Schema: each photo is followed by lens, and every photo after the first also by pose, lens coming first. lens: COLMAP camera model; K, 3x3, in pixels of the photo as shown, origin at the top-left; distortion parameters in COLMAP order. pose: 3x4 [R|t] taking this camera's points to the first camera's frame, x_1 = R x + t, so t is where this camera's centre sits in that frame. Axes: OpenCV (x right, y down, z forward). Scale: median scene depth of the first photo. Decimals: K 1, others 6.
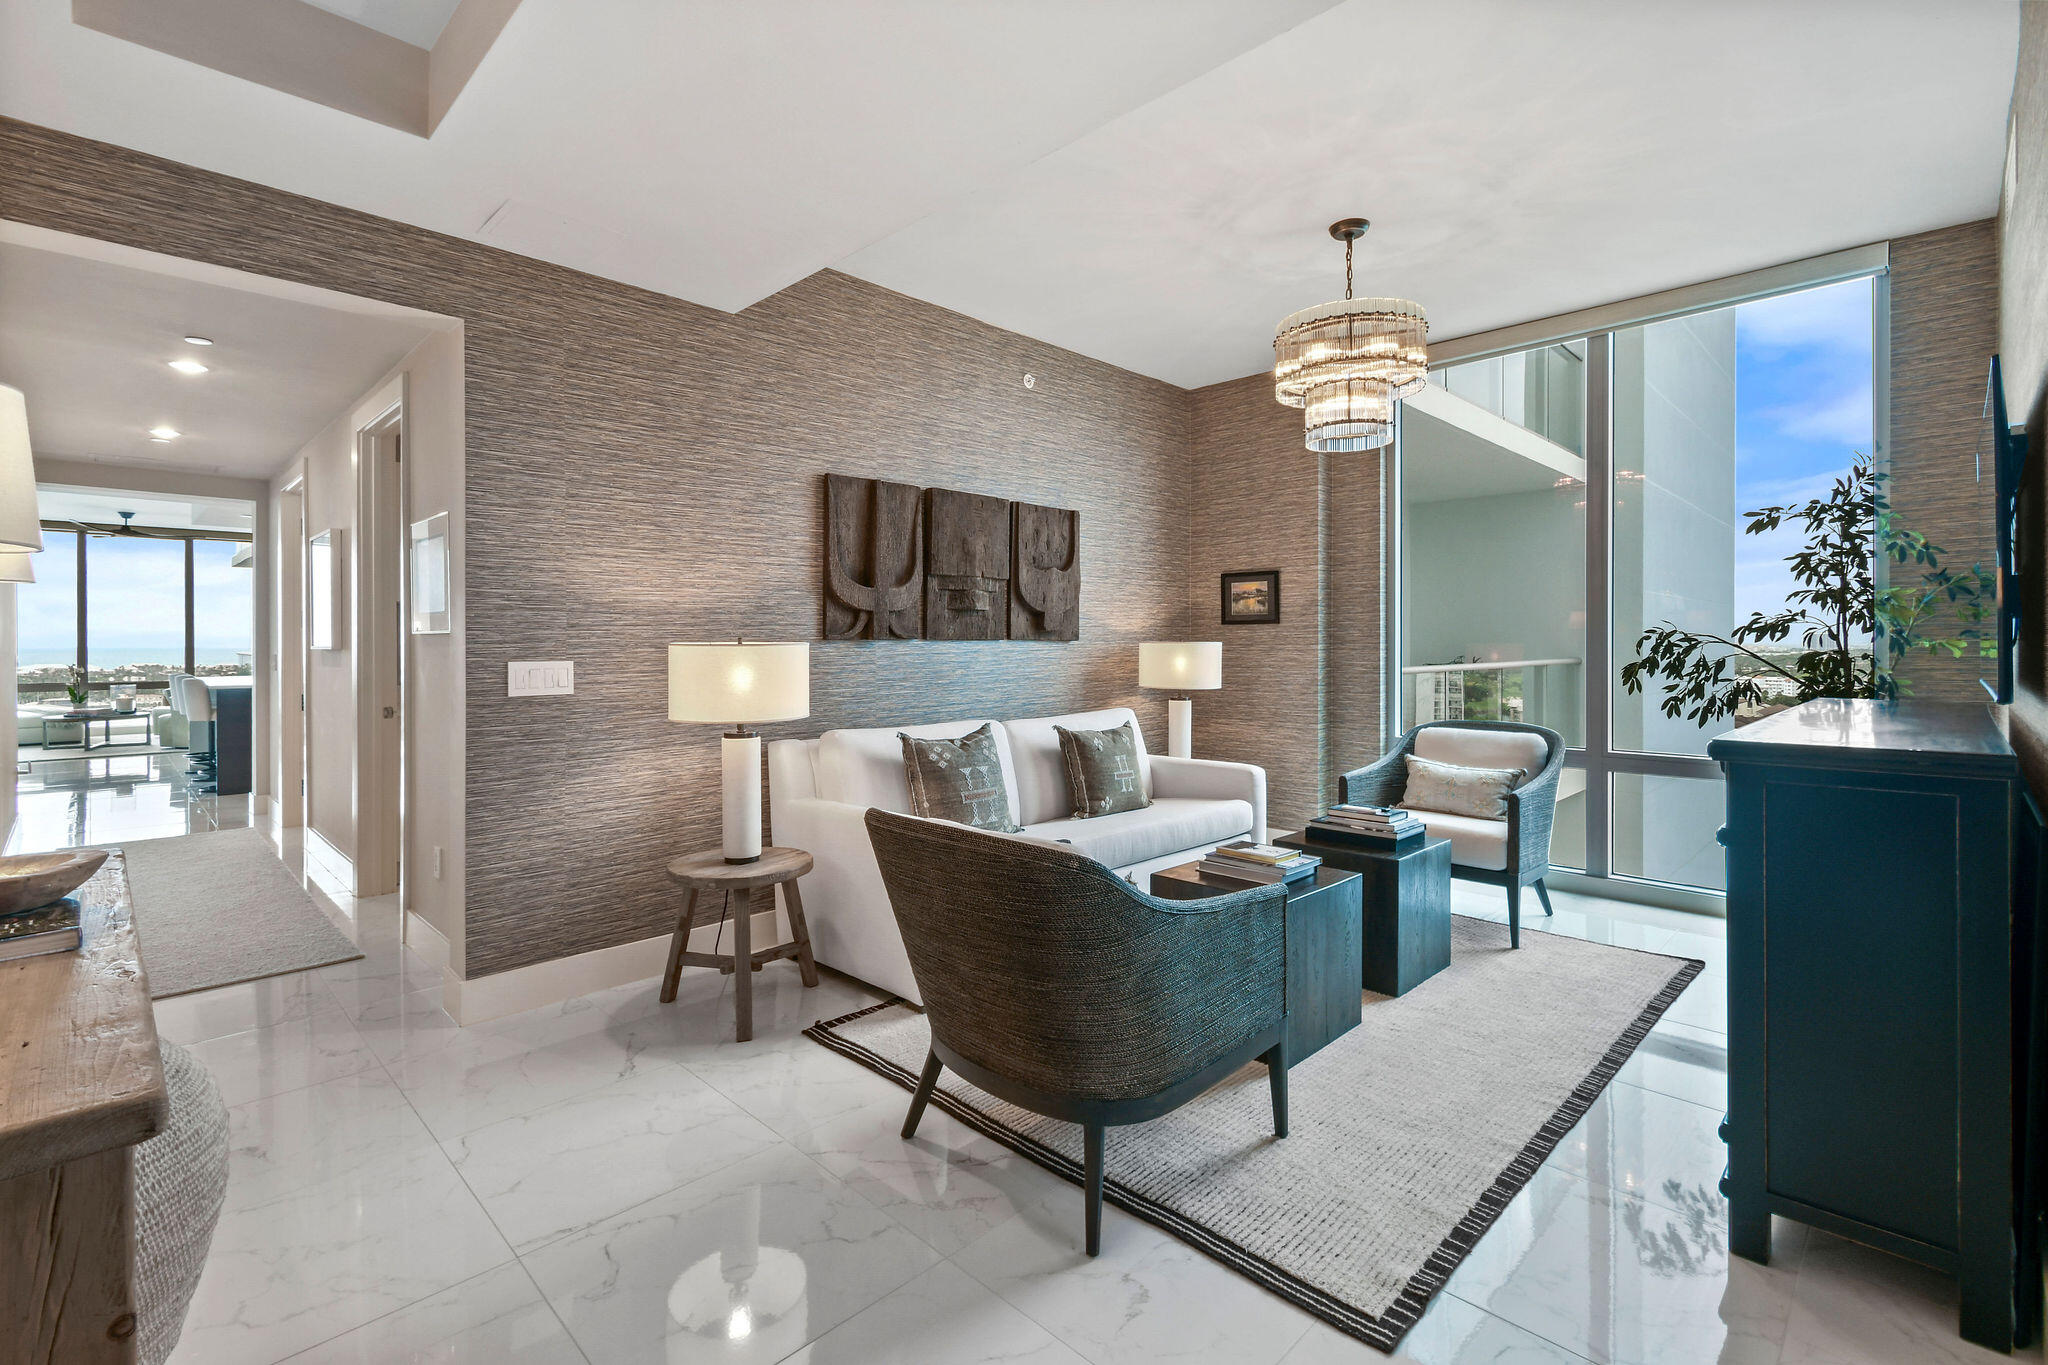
lens RADIAL K [[923.3, 0, 1026.3], [0, 923.3, 640.1], [0, 0, 1]] dist [0.007606, -0.002987]
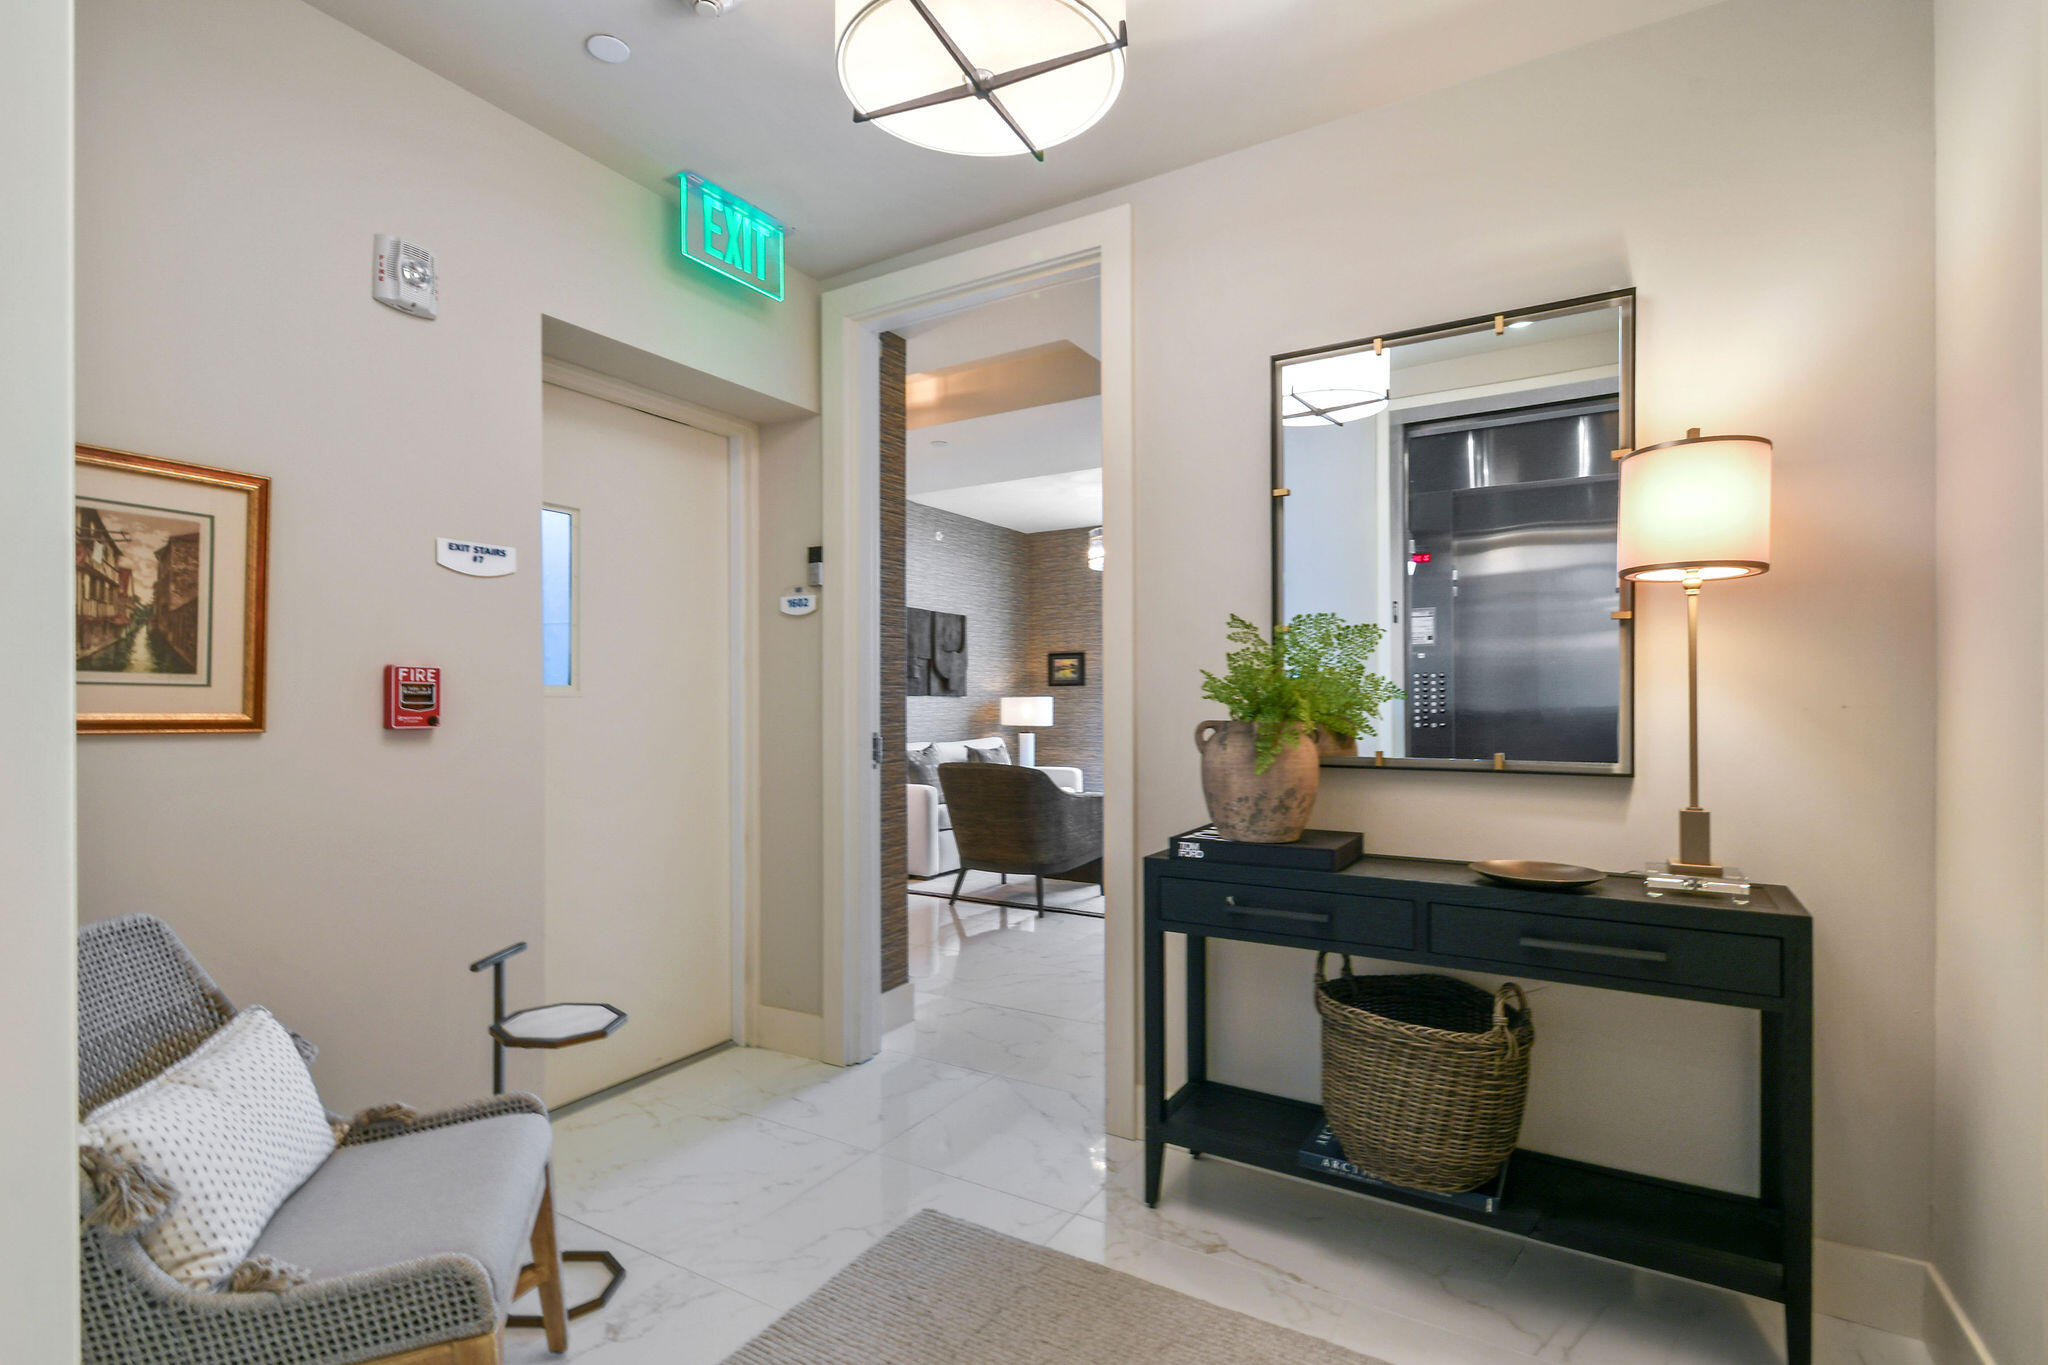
lens RADIAL K [[923.3, 0, 1031.8], [0, 923.3, 695.5], [0, 0, 1]] dist [0.007606, -0.002987]
pose [[0.971595, -0.000543, 0.236650, -0.207804], [0.001119, 0.999997, -0.002300, 0.003164], [-0.236648, 0.002499, 0.971592, -0.573575]]
